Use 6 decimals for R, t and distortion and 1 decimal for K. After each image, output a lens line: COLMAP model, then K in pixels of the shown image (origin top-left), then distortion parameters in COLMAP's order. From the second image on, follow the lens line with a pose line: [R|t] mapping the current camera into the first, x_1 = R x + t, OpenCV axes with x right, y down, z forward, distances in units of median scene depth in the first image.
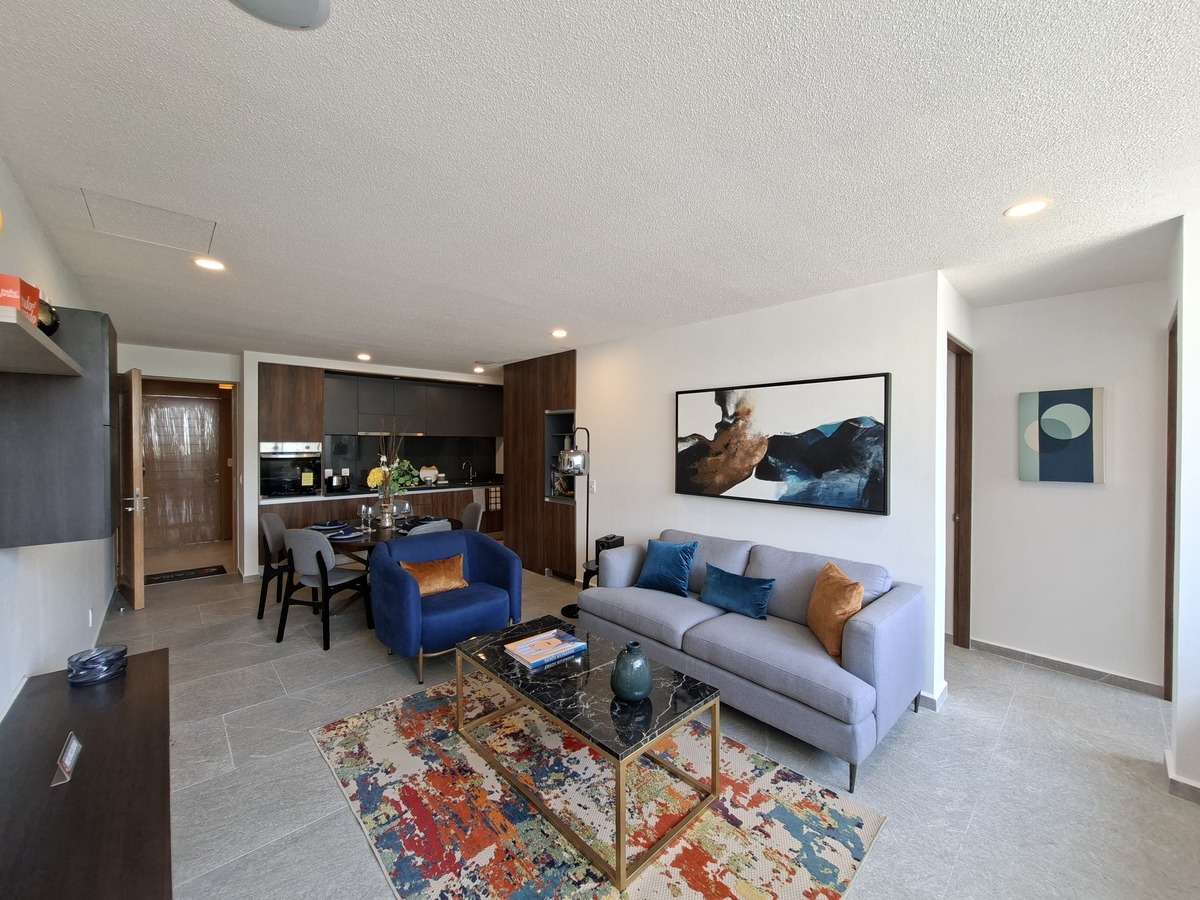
lens RADIAL K [[471.5, 0, 607.7], [0, 471.5, 446.6], [0, 0, 1]] dist [-0.003519, 0.000821]
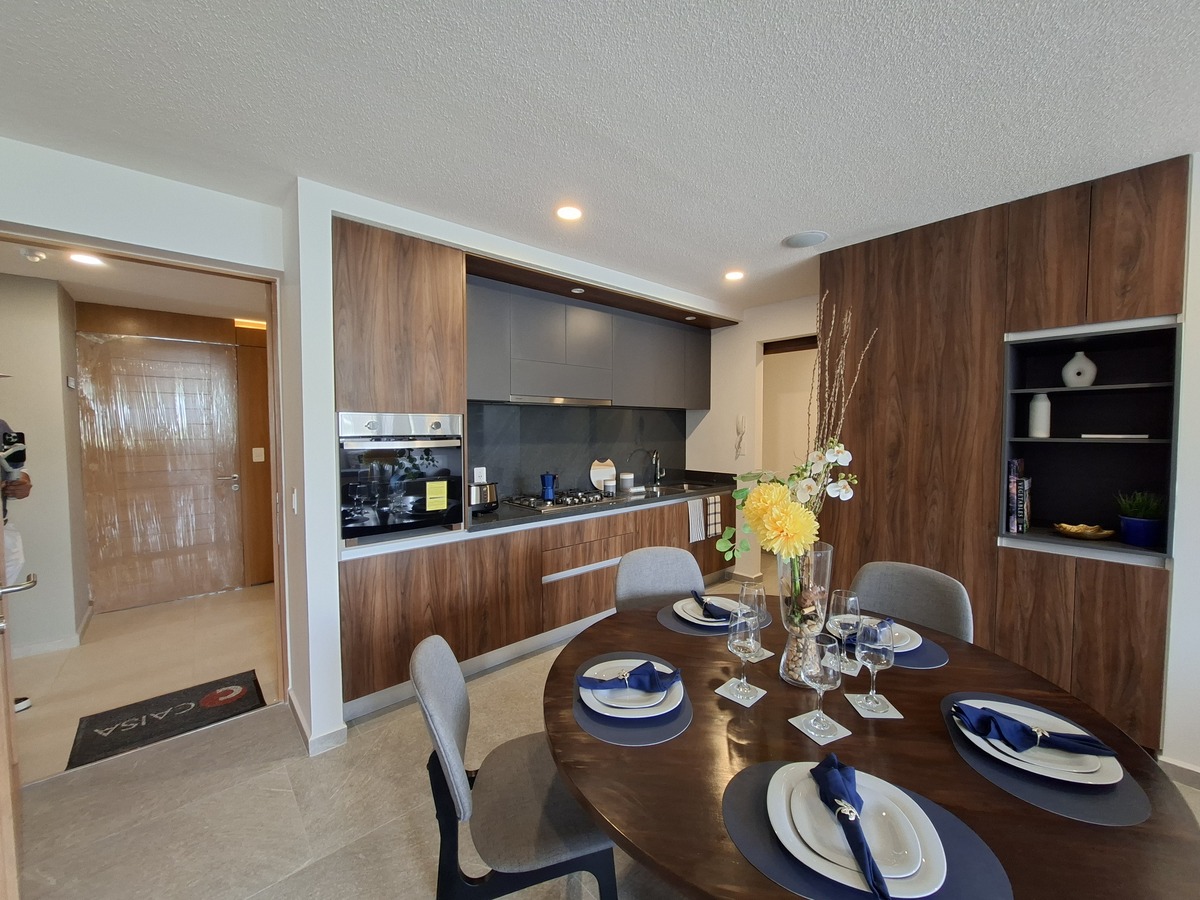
lens RADIAL K [[471.5, 0, 611.9], [0, 471.5, 446.8], [0, 0, 1]] dist [-0.003519, 0.000821]
pose [[0.999919, -0.004690, -0.011829, -0.484016], [0.005078, 0.999443, 0.032991, 0.009041], [0.011668, -0.033048, 0.999386, 0.575983]]
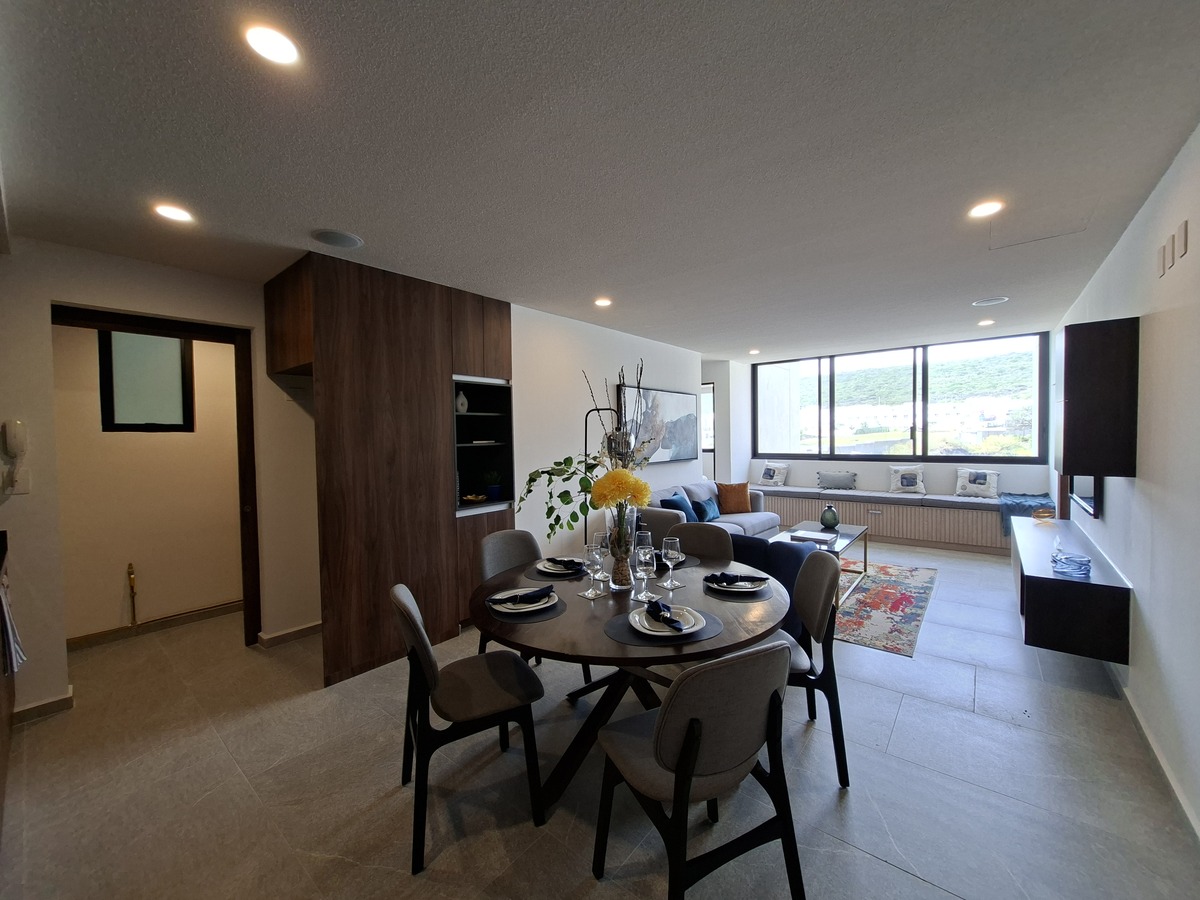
lens RADIAL K [[471.5, 0, 609.8], [0, 471.5, 448.3], [0, 0, 1]] dist [-0.003519, 0.000821]
pose [[-0.135729, -0.029631, 0.990303, -0.793758], [0.025103, 0.999129, 0.033335, 0.006304], [-0.990428, 0.029384, -0.134867, 0.889121]]
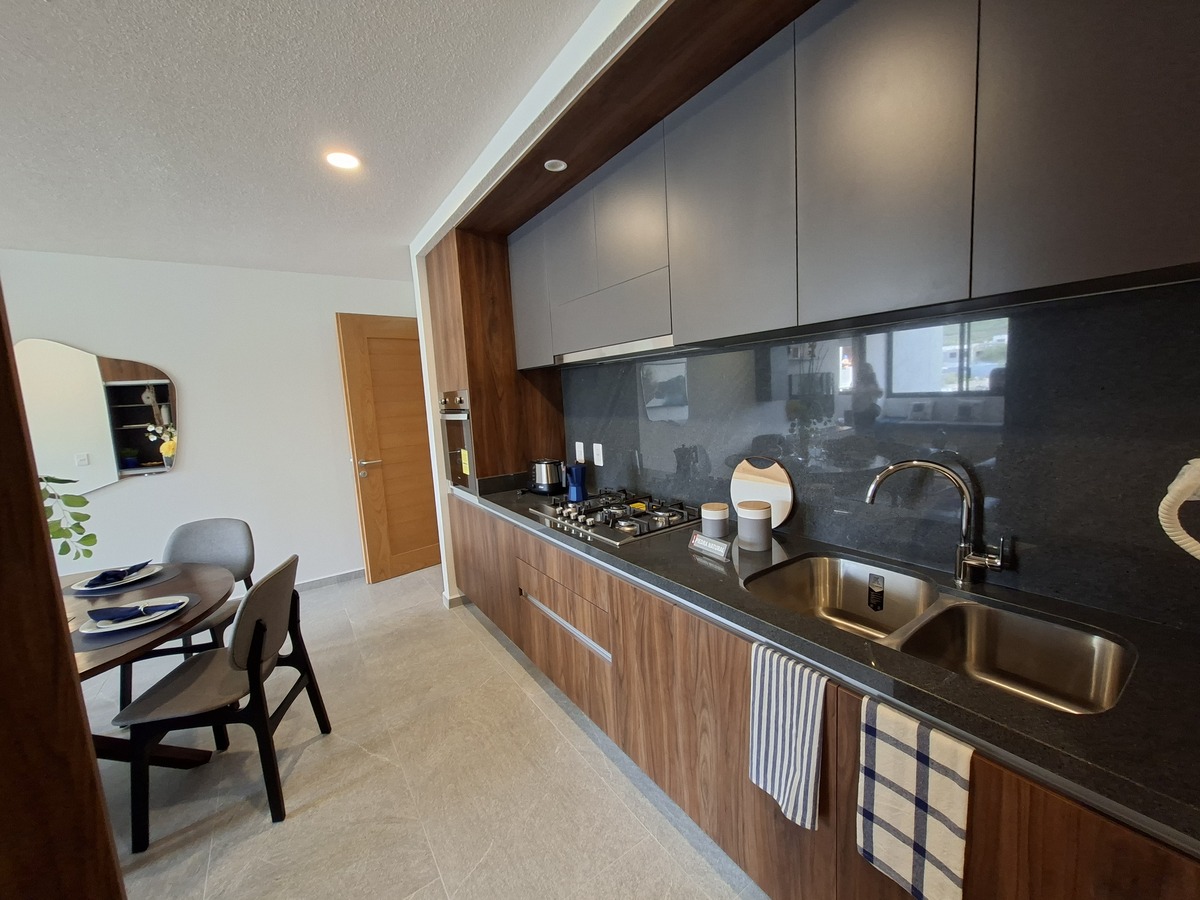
lens RADIAL K [[471.5, 0, 604.2], [0, 471.5, 447.1], [0, 0, 1]] dist [-0.003519, 0.000821]
pose [[-0.144062, 0.121280, -0.982109, -0.161303], [0.042186, 0.992312, 0.116352, 0.000434], [0.988669, -0.024670, -0.148071, 1.276604]]
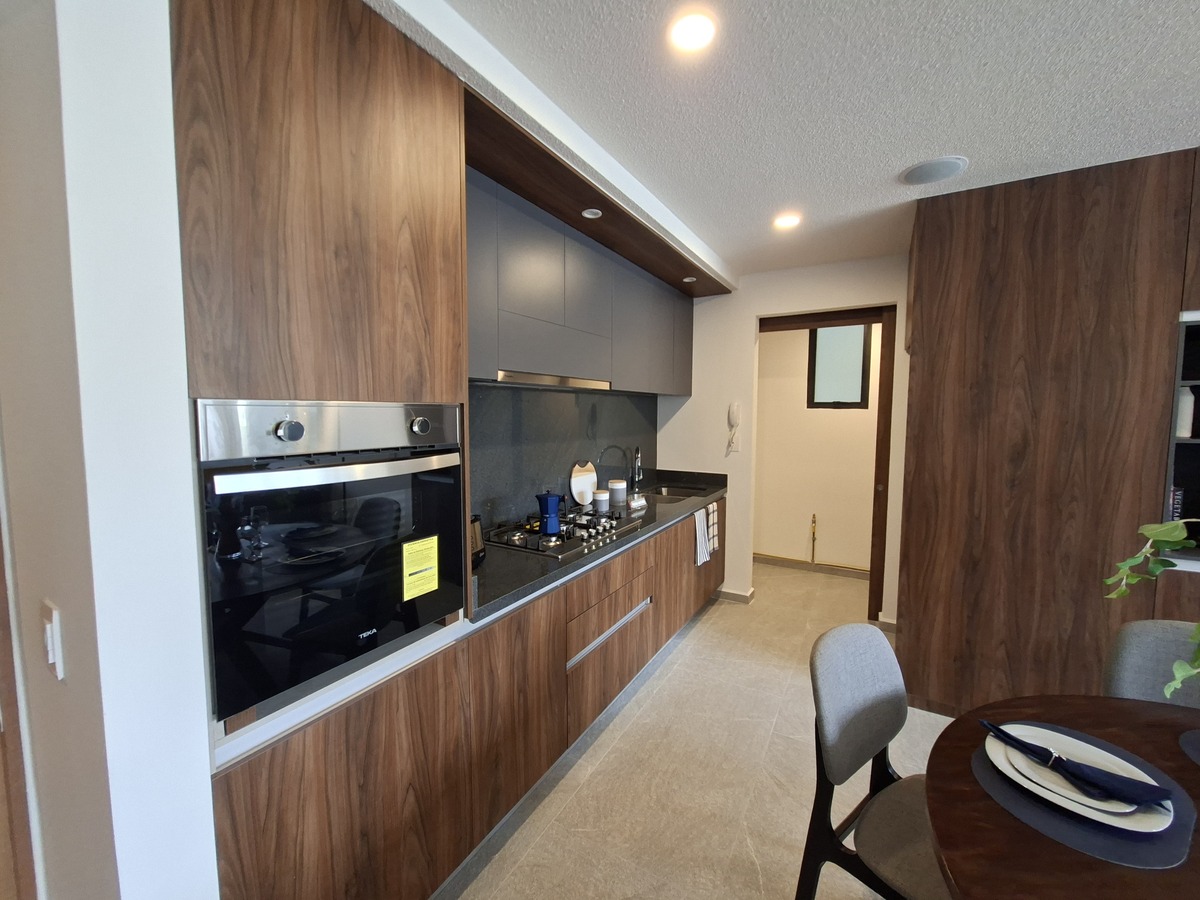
lens RADIAL K [[471.5, 0, 609.1], [0, 471.5, 446.1], [0, 0, 1]] dist [-0.003519, 0.000821]
pose [[0.956380, -0.022466, 0.291260, -0.641769], [0.002827, 0.997704, 0.067673, -0.003216], [-0.292111, -0.063898, 0.954247, 0.794945]]
